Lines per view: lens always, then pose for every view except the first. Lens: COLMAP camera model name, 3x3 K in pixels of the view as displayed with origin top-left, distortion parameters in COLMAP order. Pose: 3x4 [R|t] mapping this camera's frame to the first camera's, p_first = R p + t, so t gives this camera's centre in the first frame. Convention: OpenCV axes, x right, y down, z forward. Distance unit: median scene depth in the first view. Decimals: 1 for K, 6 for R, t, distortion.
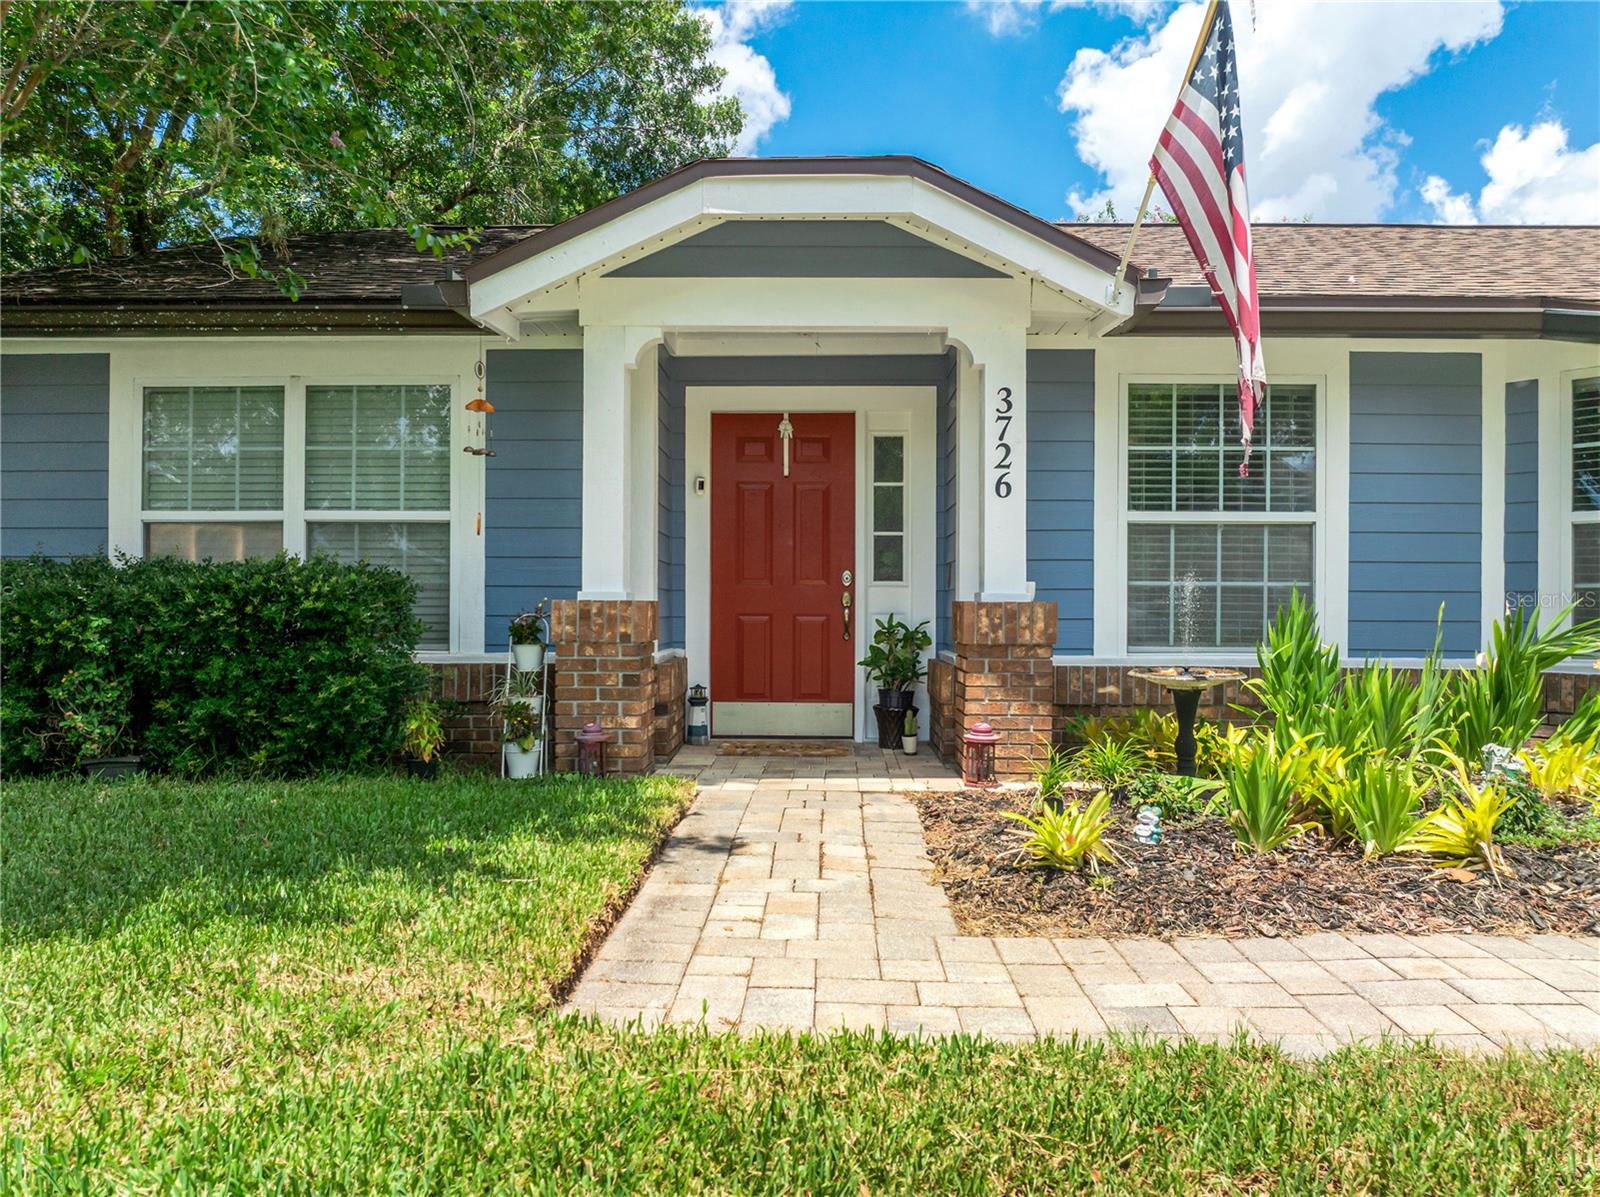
lens RADIAL K [[1105.4, 0, 810.6], [0, 1105.4, 627.3], [0, 0, 1]] dist [-0.053446, 0.018287]
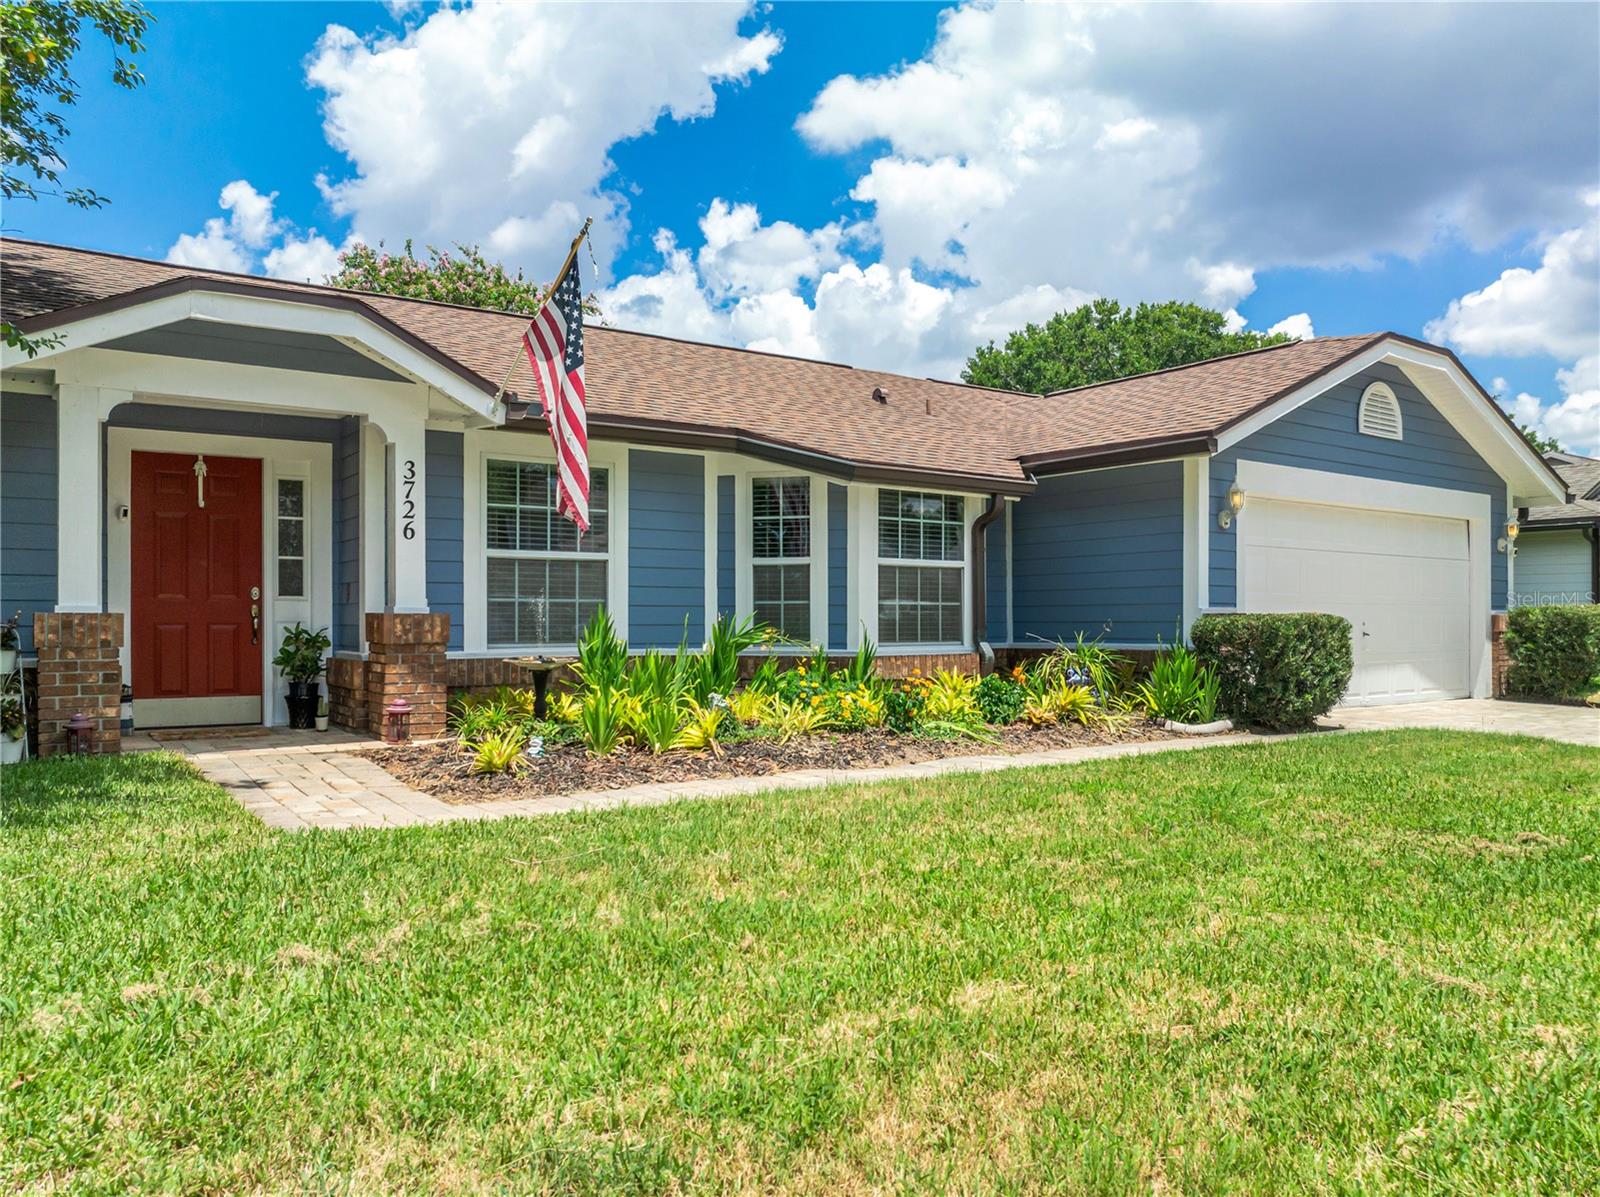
lens RADIAL K [[1114.9, 0, 800.0], [0, 1114.9, 598.5], [0, 0, 1]] dist [0.004169, -0.032473]
pose [[0.799269, 0.006335, 0.600940, -0.280028], [0.012652, 0.999545, -0.027365, 0.003127], [-0.600840, 0.029475, 0.798826, -0.431674]]
